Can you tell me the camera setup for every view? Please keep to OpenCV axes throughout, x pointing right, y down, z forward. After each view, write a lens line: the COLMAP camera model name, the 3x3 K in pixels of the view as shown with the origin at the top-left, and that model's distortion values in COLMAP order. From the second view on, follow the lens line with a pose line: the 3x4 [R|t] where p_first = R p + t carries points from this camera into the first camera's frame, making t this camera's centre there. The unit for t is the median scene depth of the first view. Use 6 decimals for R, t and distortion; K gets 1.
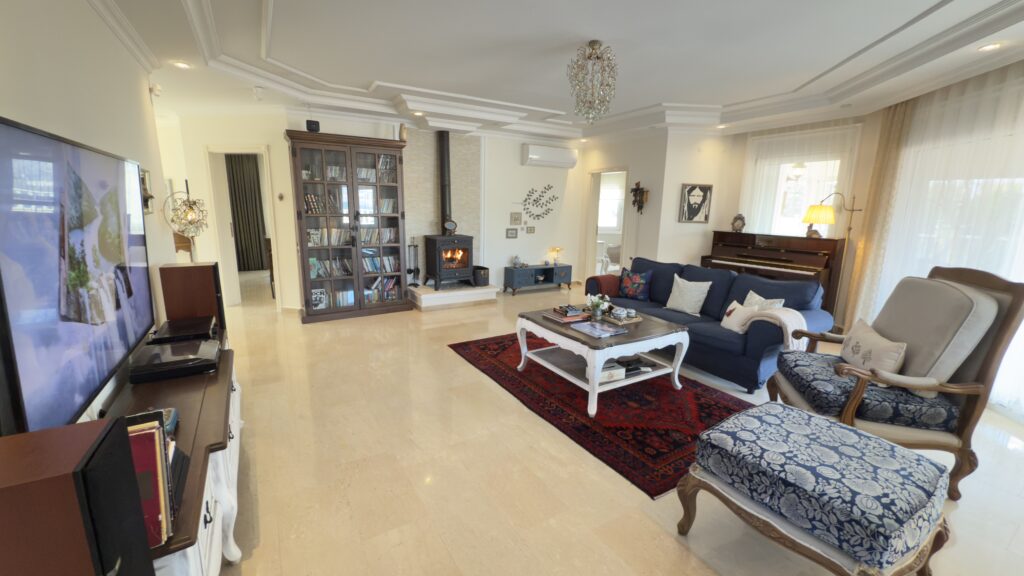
lens RADIAL K [[408.5, 0, 512.0], [0, 408.5, 287.5], [0, 0, 1]] dist [0.000953, 0.000037]
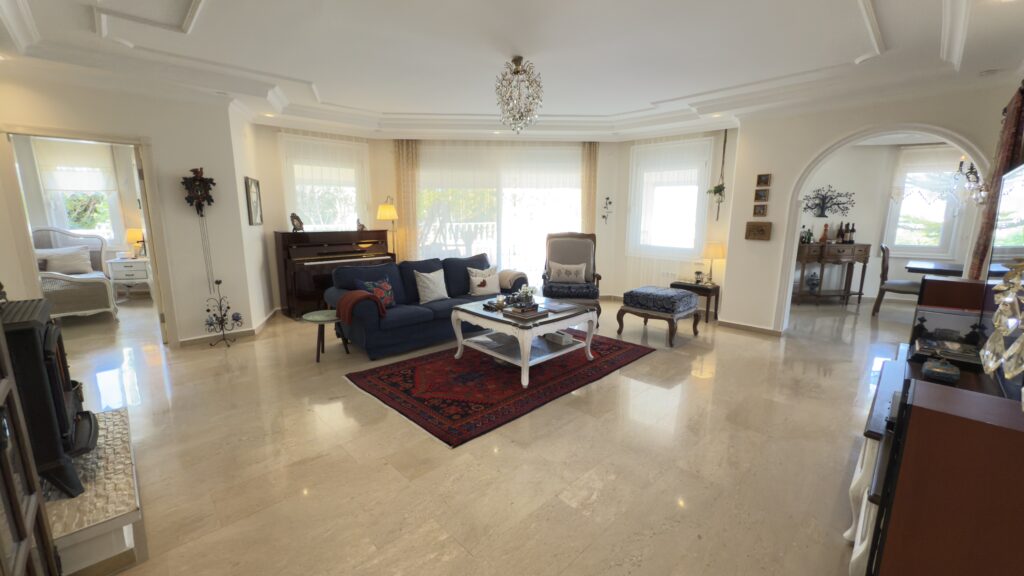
lens RADIAL K [[408.5, 0, 510.6], [0, 408.5, 287.9], [0, 0, 1]] dist [0.000953, 0.000037]
pose [[-0.218958, -0.197251, 0.955588, -0.775618], [0.181661, 0.953989, 0.238545, -0.226763], [-0.958674, 0.225825, -0.173051, 1.092667]]
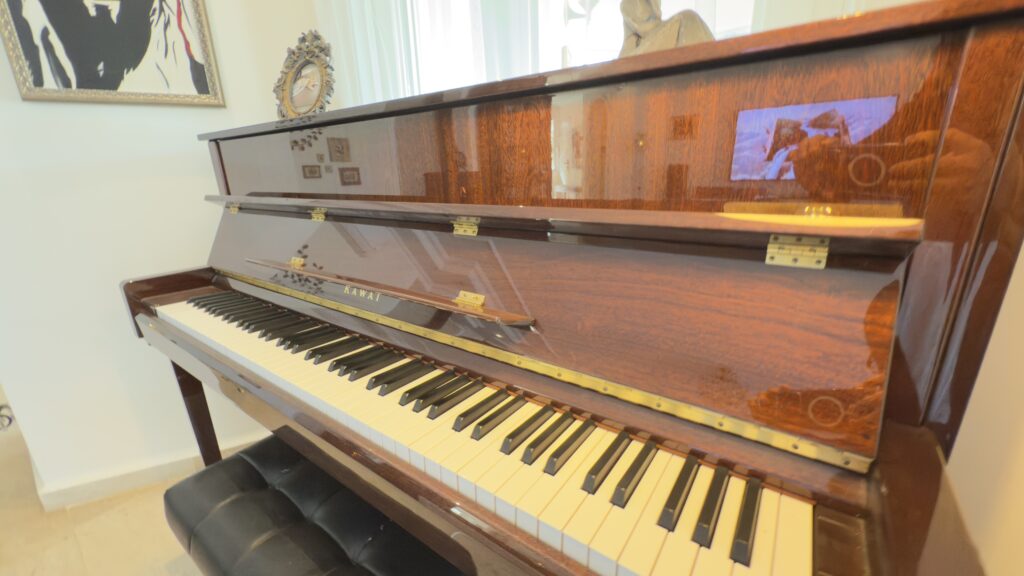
lens RADIAL K [[408.5, 0, 512.4], [0, 408.5, 289.0], [0, 0, 1]] dist [0.000953, 0.000037]
pose [[0.928929, -0.151406, 0.337887, 0.858312], [0.121081, 0.986616, 0.109220, -0.113884], [-0.349901, -0.060546, 0.934828, 1.204143]]
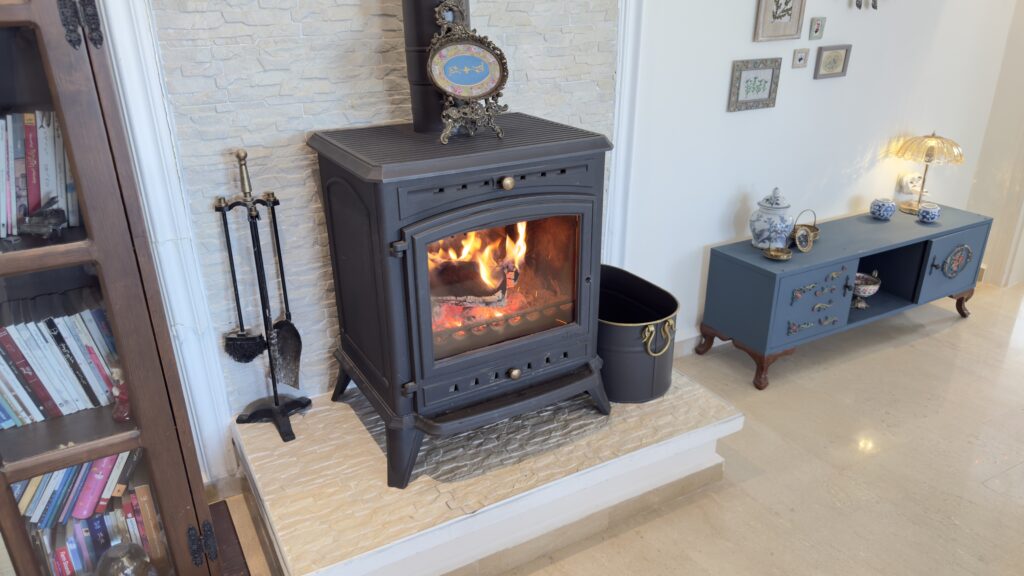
lens RADIAL K [[722.1, 0, 511.1], [0, 722.1, 292.1], [0, 0, 1]] dist [0.034019, 0.001179]
pose [[0.998495, -0.007025, -0.054397, -0.185976], [0.018185, 0.978069, 0.207485, -0.195962], [0.051746, -0.208161, 0.976725, 1.112530]]
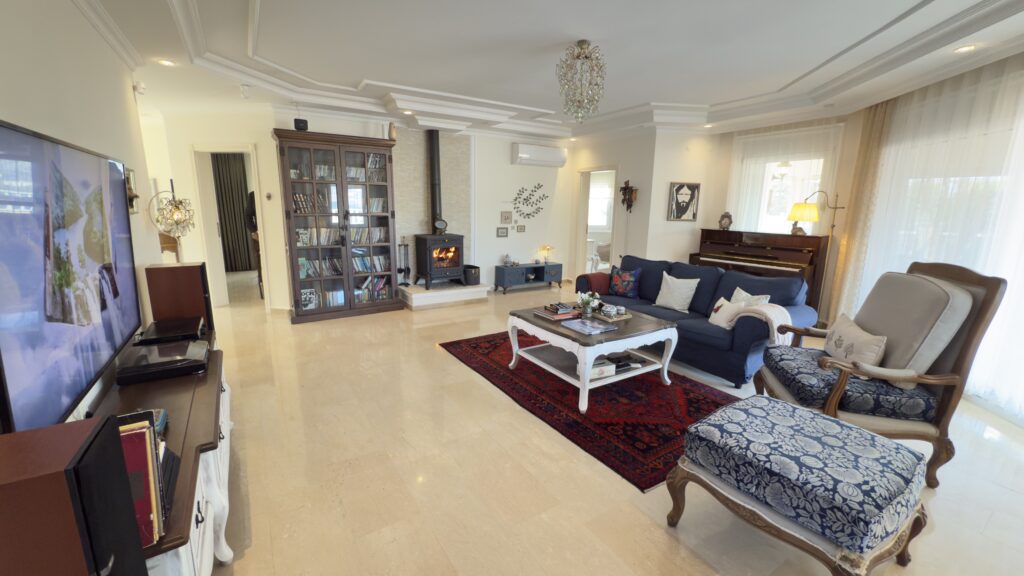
lens RADIAL K [[408.5, 0, 511.9], [0, 408.5, 287.6], [0, 0, 1]] dist [0.000953, 0.000037]
pose [[0.999731, -0.007406, 0.021990, -0.000066], [0.007358, 0.999970, 0.002244, 0.002197], [-0.022006, -0.002081, 0.999756, -0.004602]]
